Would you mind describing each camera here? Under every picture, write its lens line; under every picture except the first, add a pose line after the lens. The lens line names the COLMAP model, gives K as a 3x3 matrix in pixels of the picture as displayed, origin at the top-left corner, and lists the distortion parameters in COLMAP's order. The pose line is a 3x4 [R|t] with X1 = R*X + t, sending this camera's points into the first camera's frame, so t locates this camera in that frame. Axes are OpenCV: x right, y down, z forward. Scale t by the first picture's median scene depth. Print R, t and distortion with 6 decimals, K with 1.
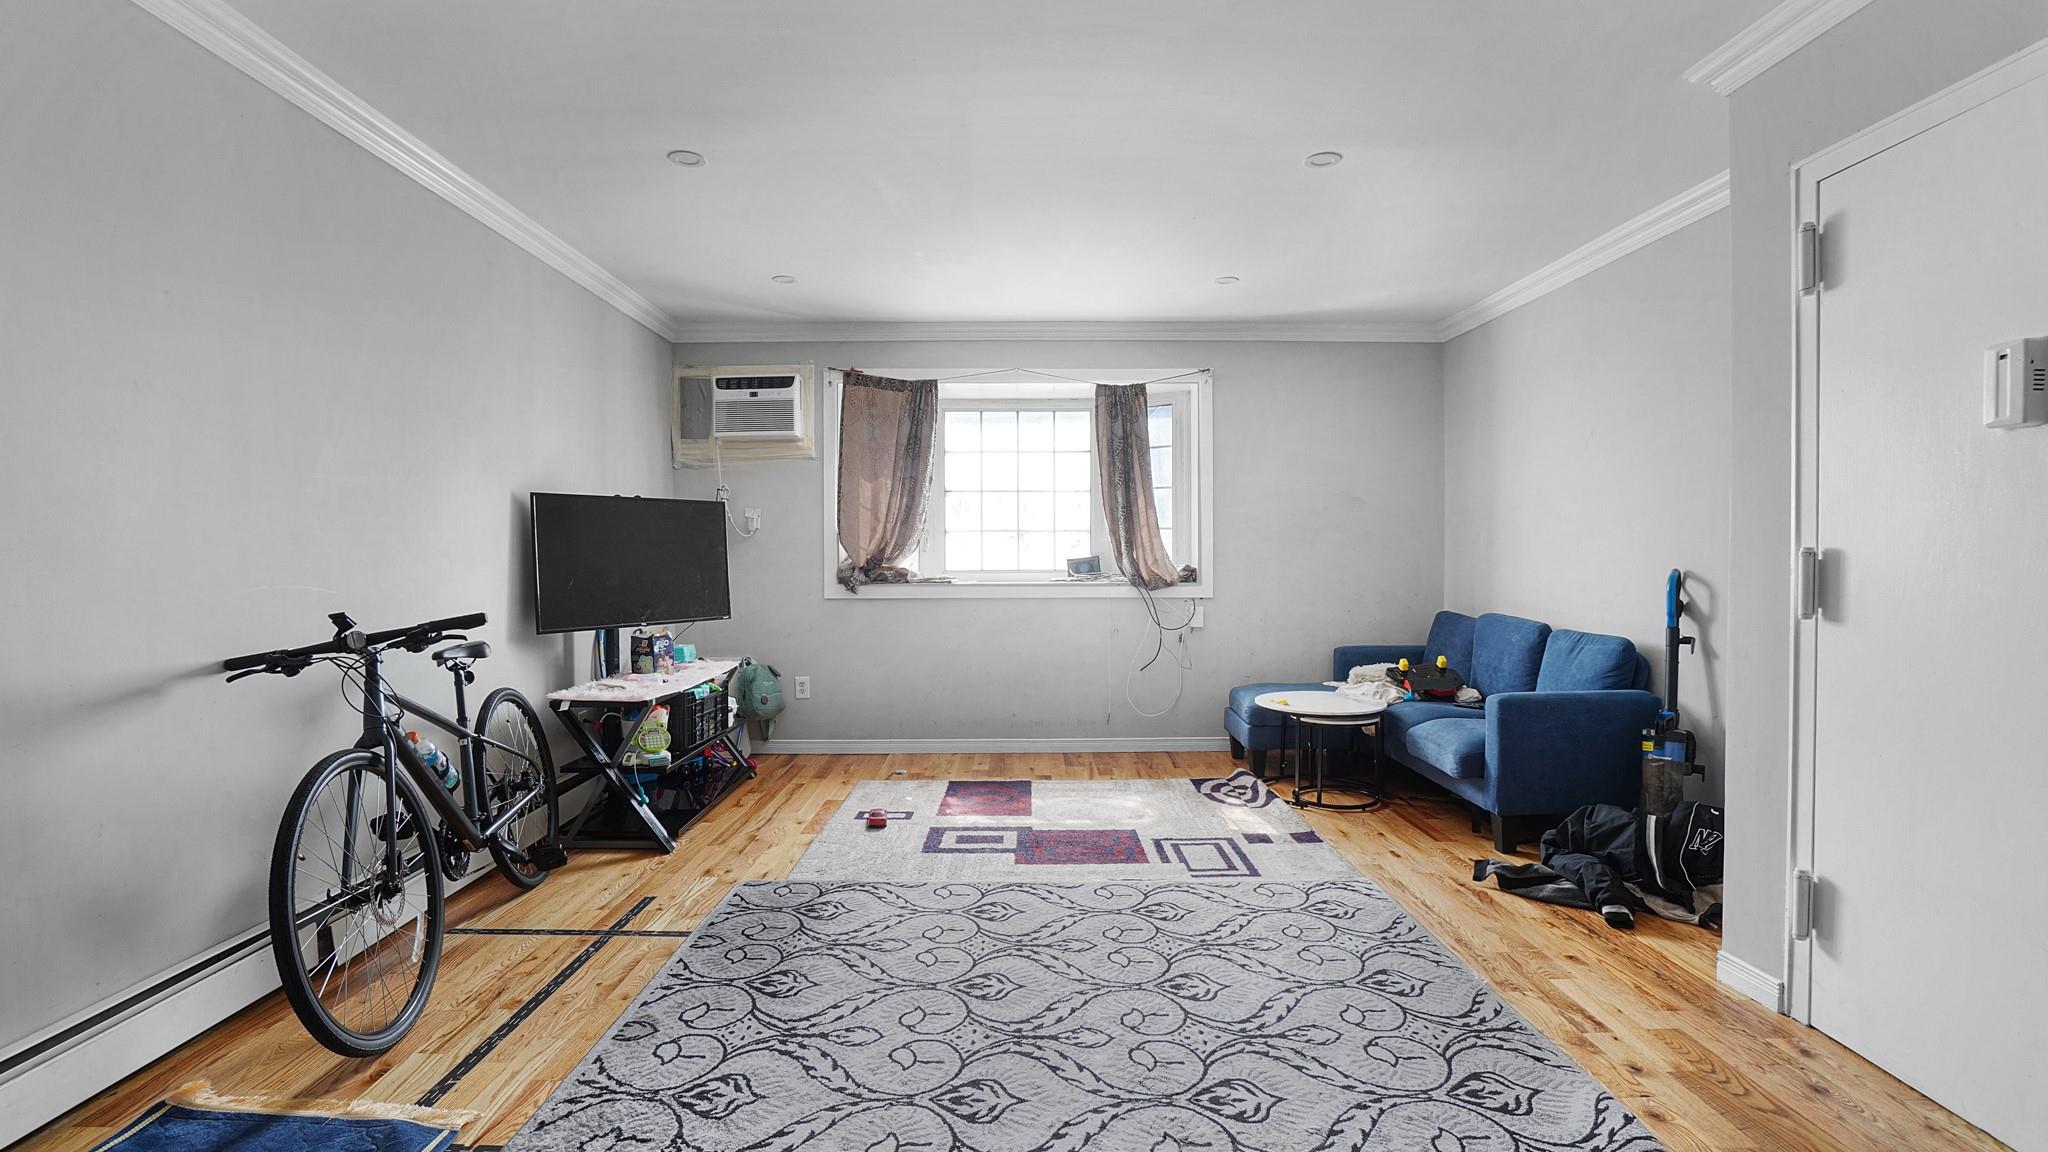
lens RADIAL K [[920.1, 0, 1019.2], [0, 920.1, 569.0], [0, 0, 1]] dist [-0.053994, -0.000069]
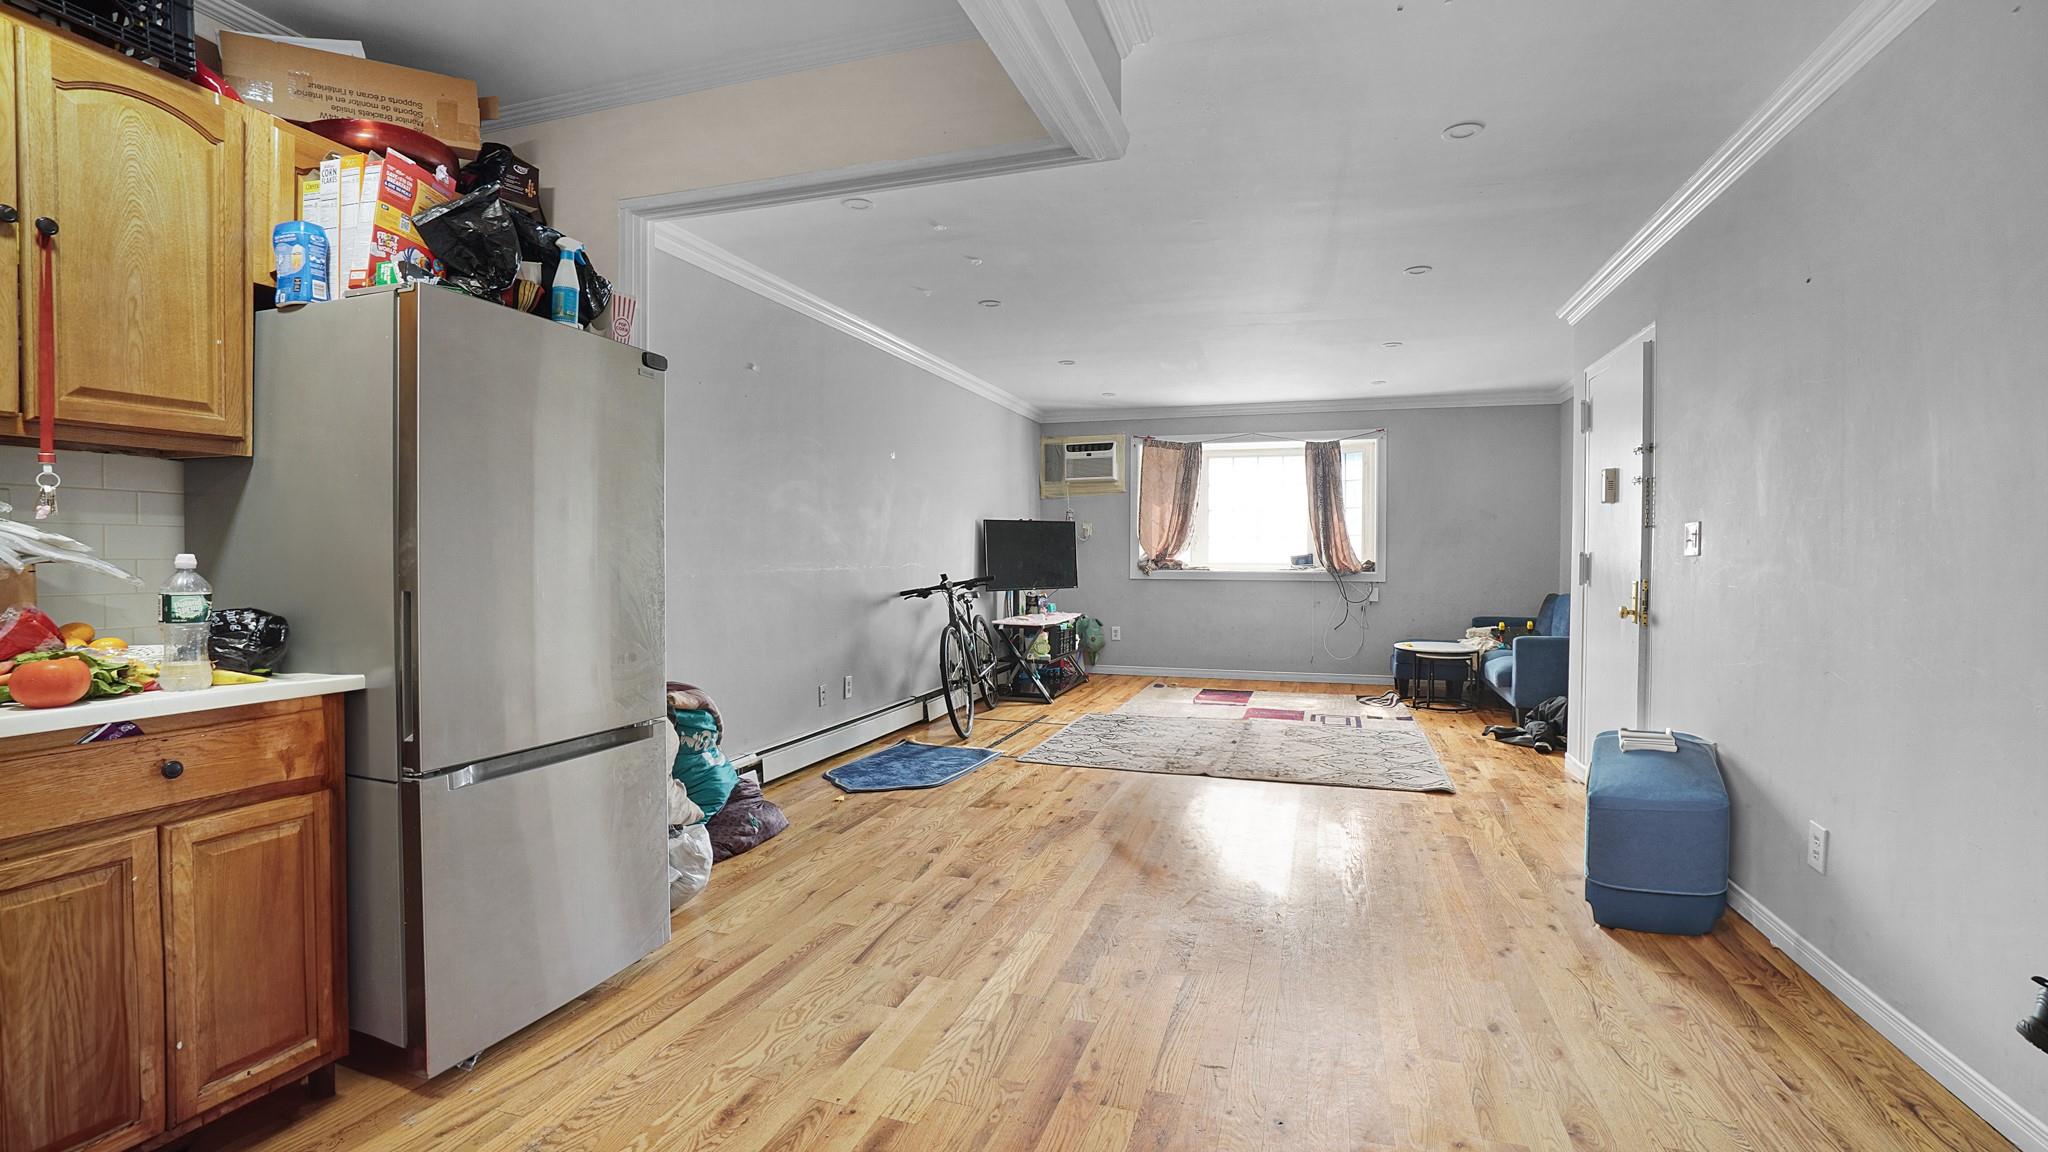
lens RADIAL K [[920.1, 0, 1019.2], [0, 920.1, 569.0], [0, 0, 1]] dist [-0.053994, -0.000069]
pose [[0.947567, 0.011626, -0.319346, 0.132714], [-0.010159, 0.999929, 0.006260, 0.007479], [0.319396, -0.002688, 0.947617, -0.661699]]
